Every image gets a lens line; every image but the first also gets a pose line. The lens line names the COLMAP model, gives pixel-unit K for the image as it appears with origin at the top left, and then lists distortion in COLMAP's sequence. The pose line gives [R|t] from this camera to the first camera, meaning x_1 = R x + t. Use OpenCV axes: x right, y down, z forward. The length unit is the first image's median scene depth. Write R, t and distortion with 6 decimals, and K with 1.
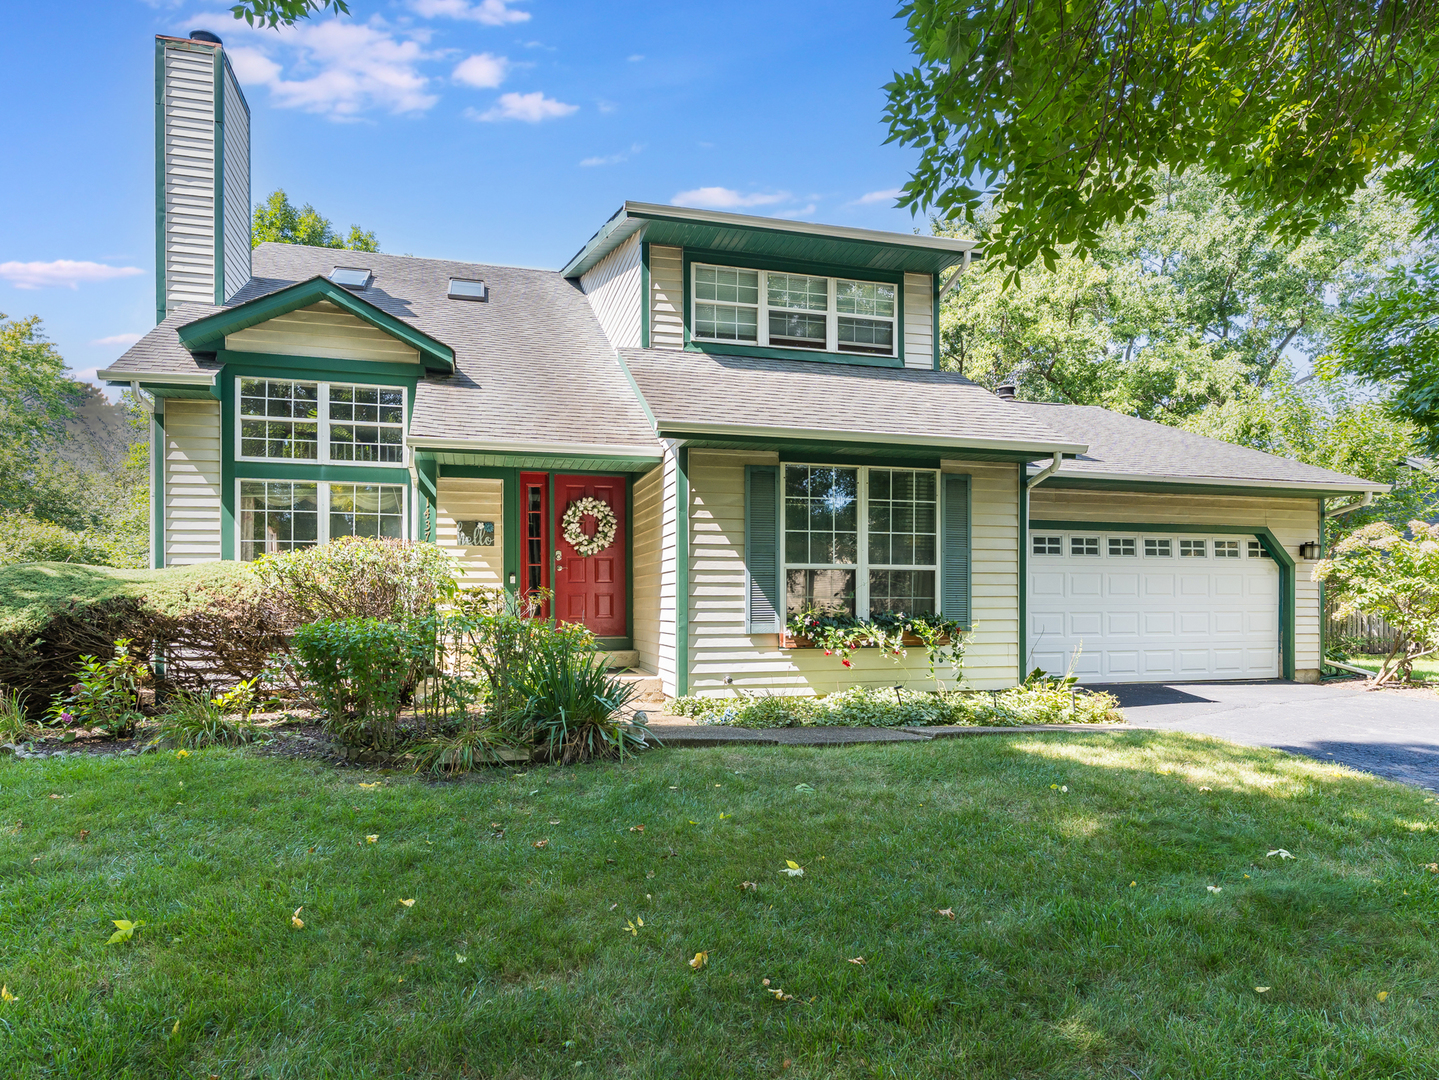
lens RADIAL K [[805.0, 0, 719.4], [0, 805.0, 580.1], [0, 0, 1]] dist [0.001131, 0.000212]
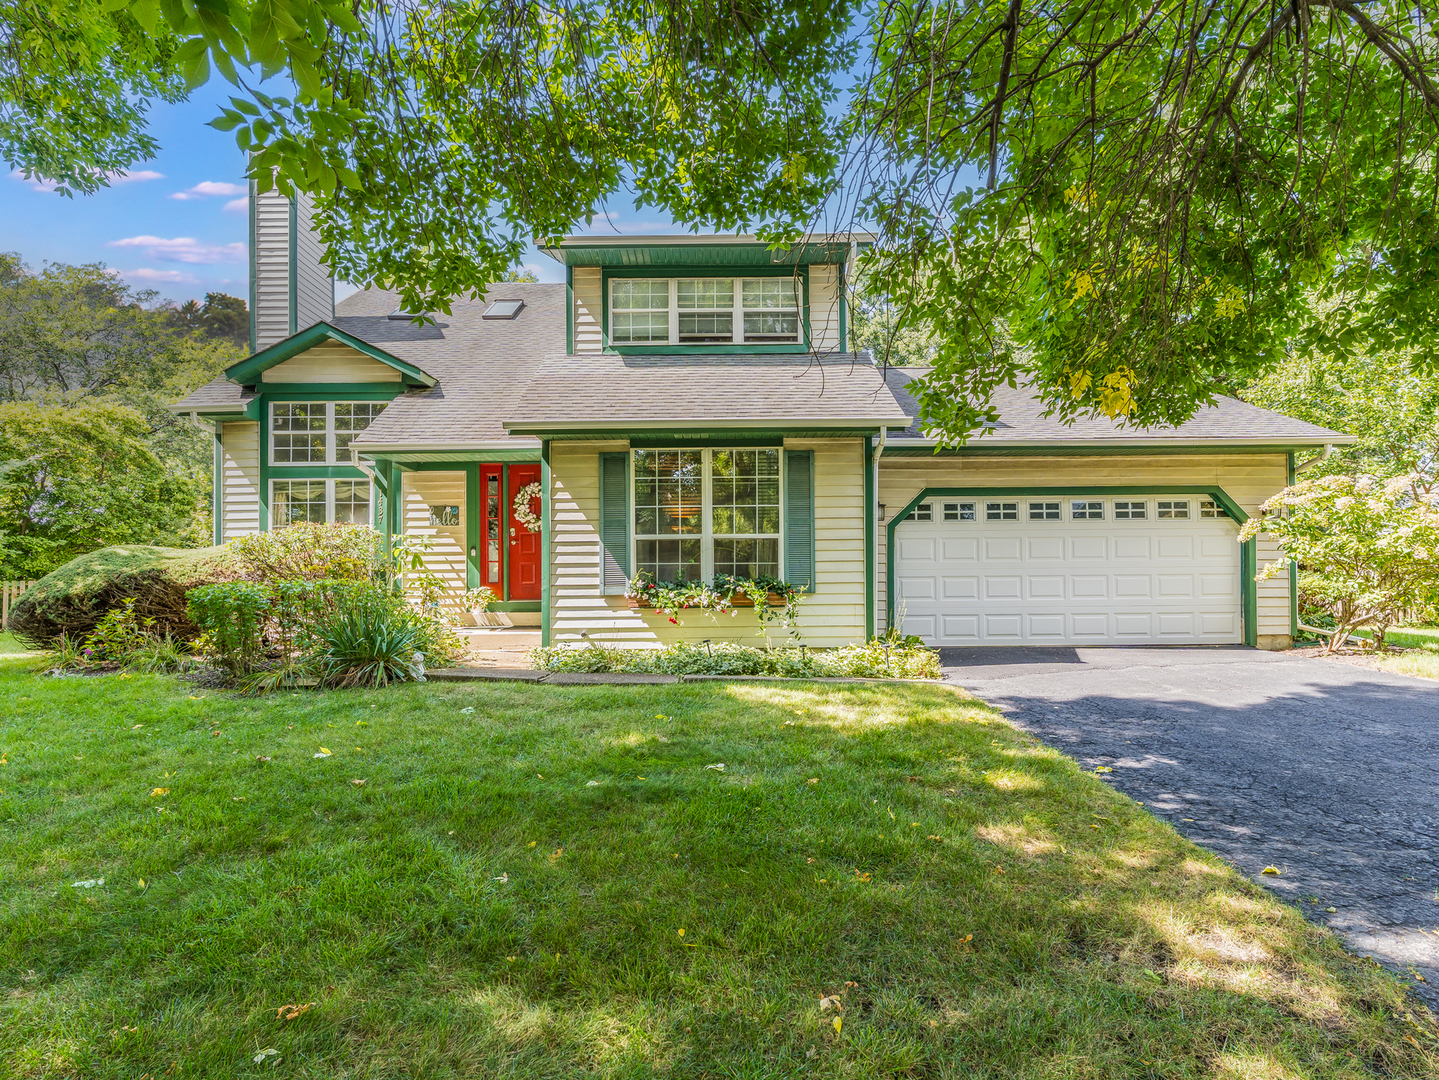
lens RADIAL K [[790.5, 0, 719.5], [0, 790.5, 540.0], [0, 0, 1]] dist [0.000251, 0.000398]
pose [[0.969260, -0.019727, -0.245246, 0.402290], [0.015829, 0.999715, -0.017857, 0.007464], [0.245528, 0.013426, 0.969297, -0.067502]]
